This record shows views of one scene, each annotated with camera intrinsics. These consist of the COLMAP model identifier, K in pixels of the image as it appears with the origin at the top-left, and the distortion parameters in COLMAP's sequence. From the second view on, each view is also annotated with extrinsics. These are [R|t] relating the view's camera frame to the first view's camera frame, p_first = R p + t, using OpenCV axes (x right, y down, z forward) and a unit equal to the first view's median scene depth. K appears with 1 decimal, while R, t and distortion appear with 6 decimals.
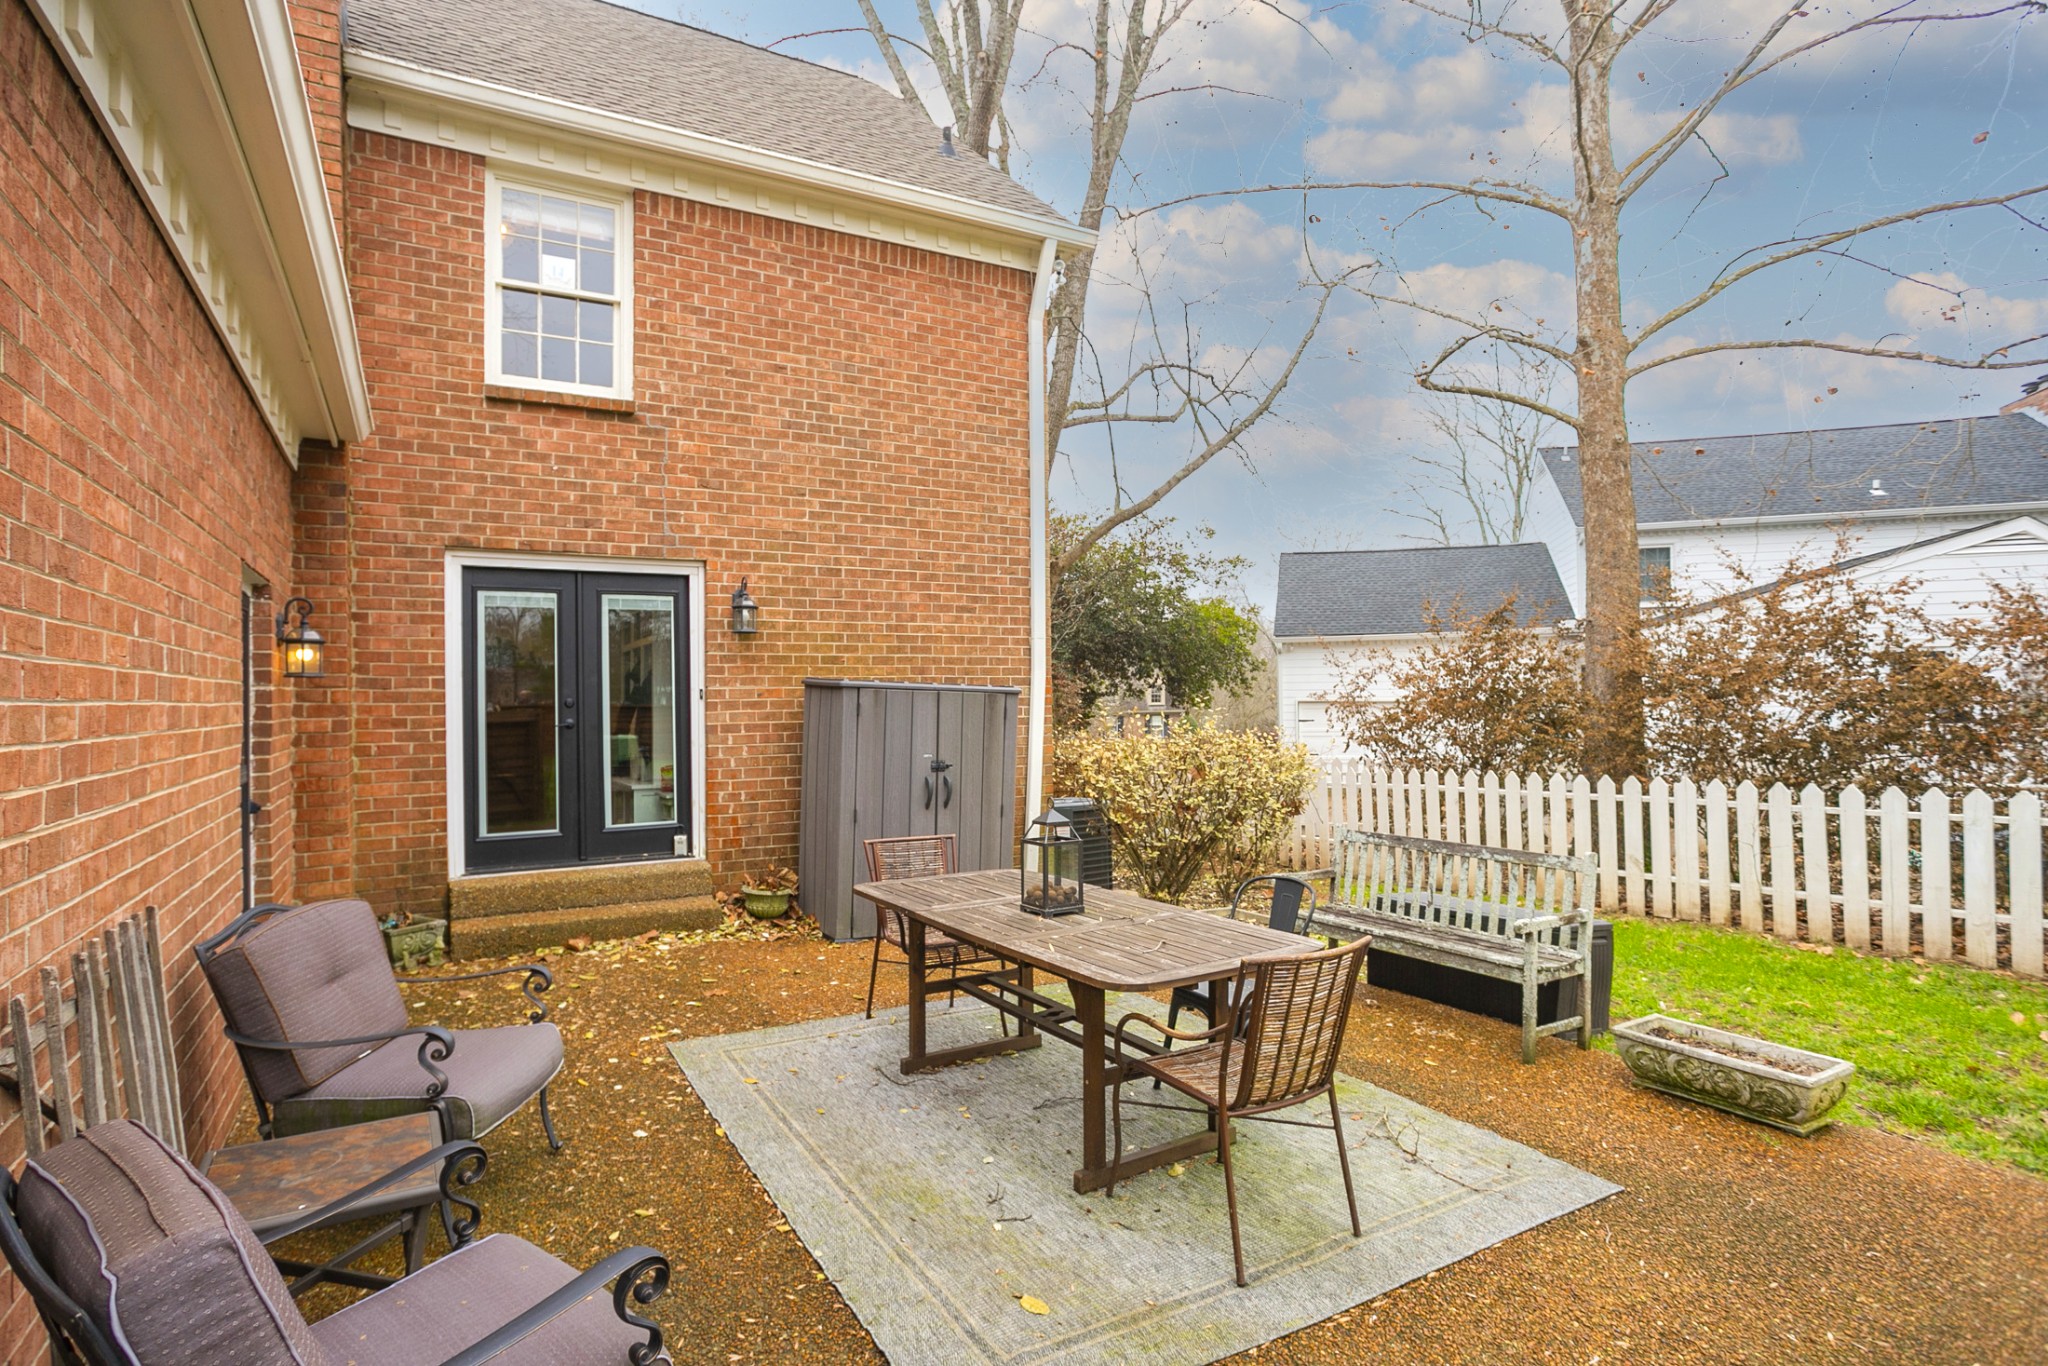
lens RADIAL K [[1026.1, 0, 1001.0], [0, 1026.1, 692.8], [0, 0, 1]] dist [-0.044744, 0.033639]
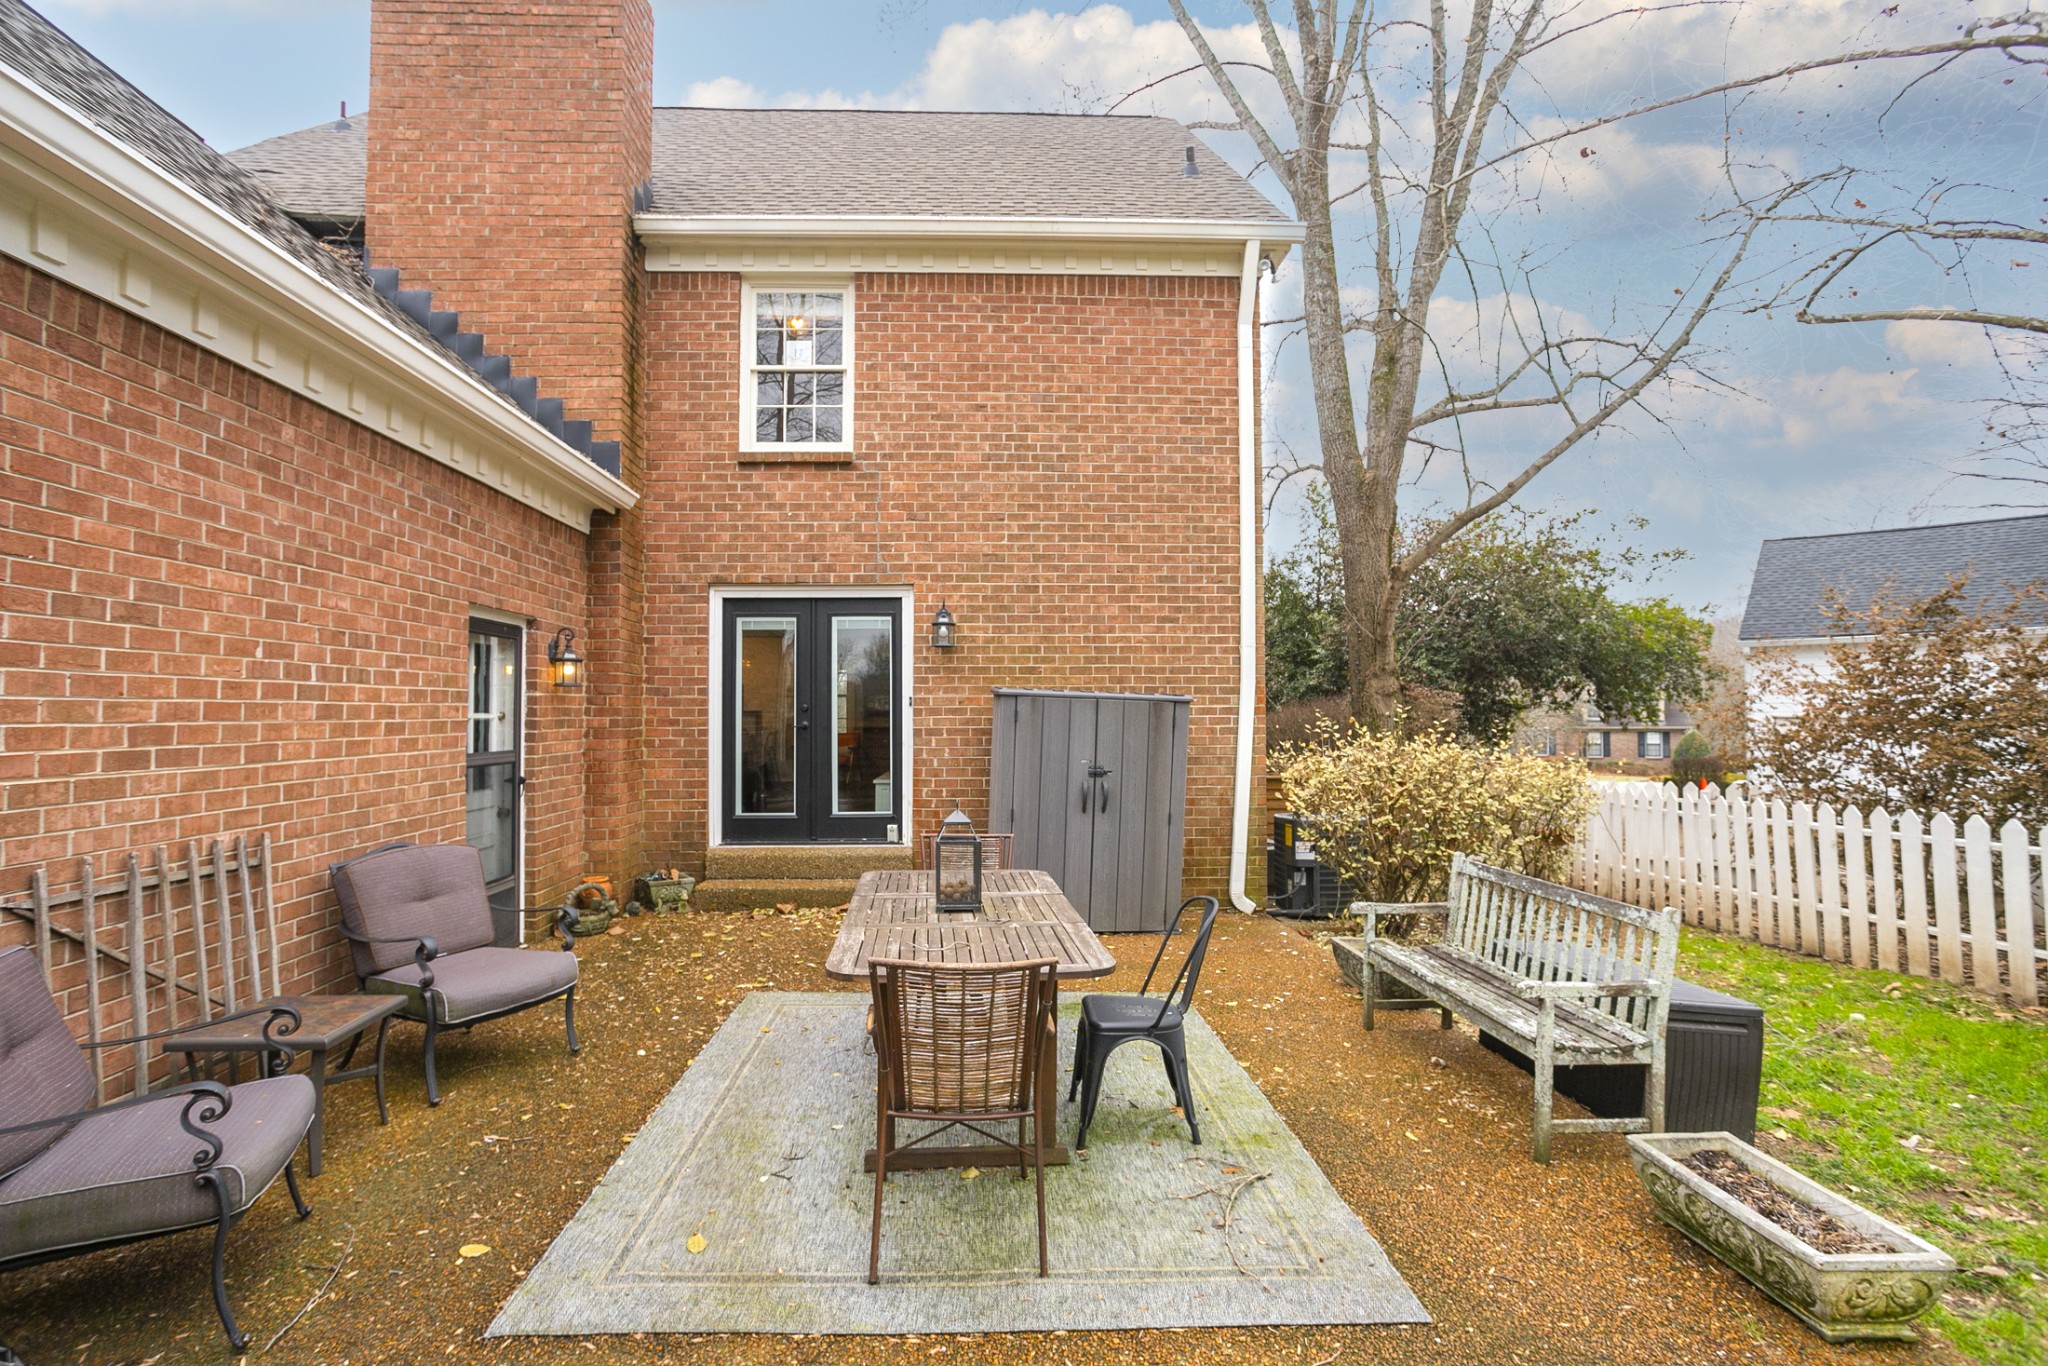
lens RADIAL K [[979.8, 0, 994.2], [0, 979.8, 694.0], [0, 0, 1]] dist [-0.064989, 0.048957]
pose [[0.892264, 0.001126, -0.451512, 0.280031], [-0.006020, 0.999938, -0.009403, 0.002565], [0.451473, 0.011108, 0.892215, 0.069115]]
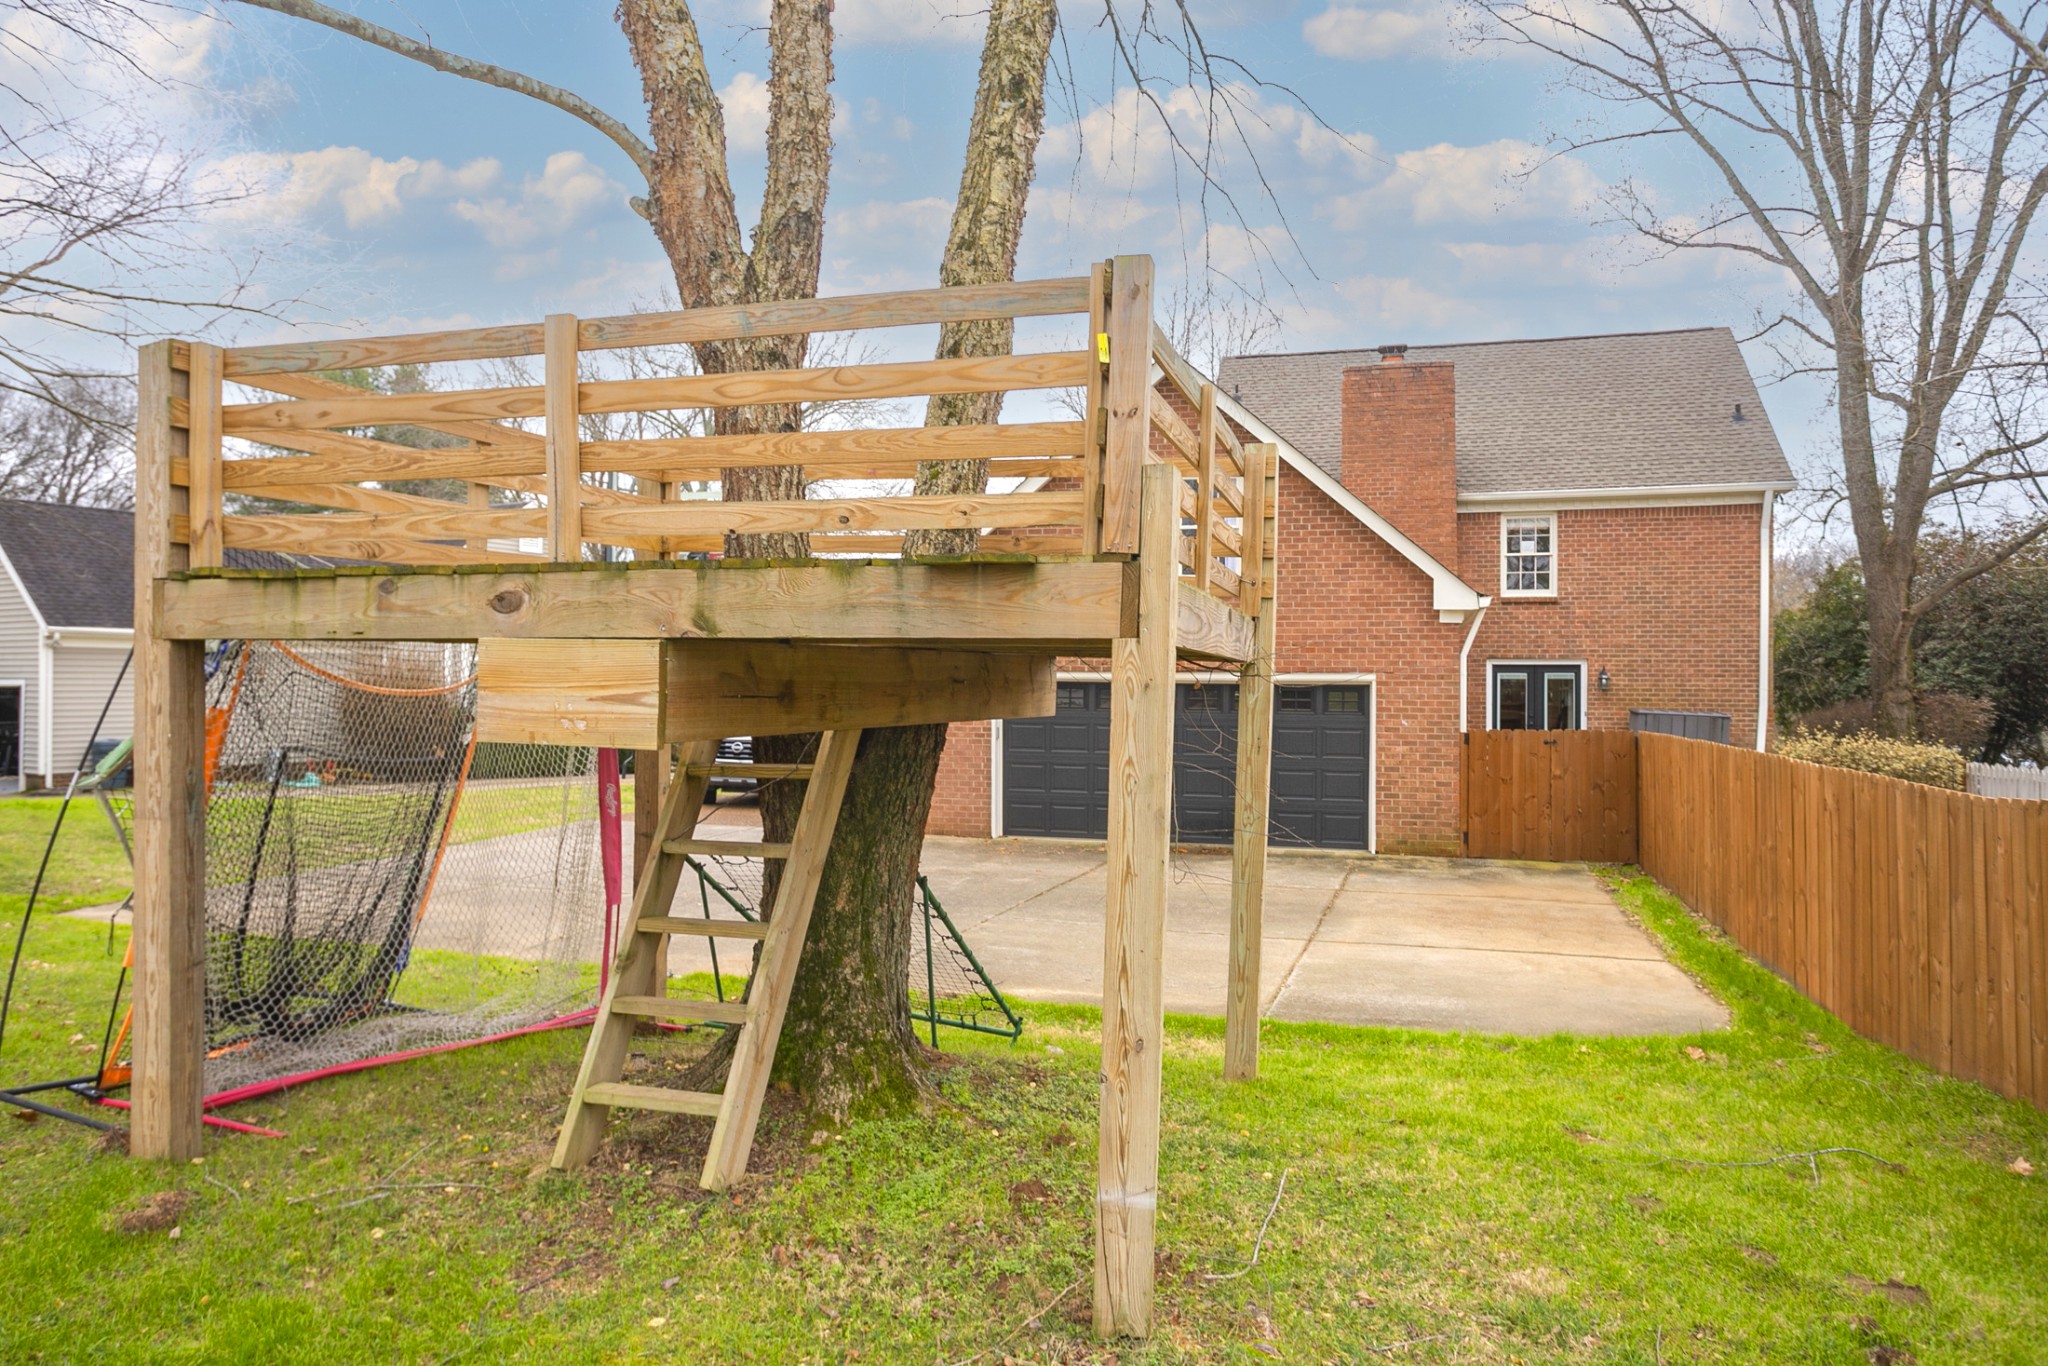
lens RADIAL K [[1364.9, 0, 1024.0], [0, 1364.9, 683.0], [0, 0, 1]] dist [-0.009641, 0.000439]
pose [[0.717537, 0.014289, -0.696374, 0.983751], [-0.009675, 0.999898, 0.010548, -0.092255], [0.696453, -0.000831, 0.717602, -2.203813]]
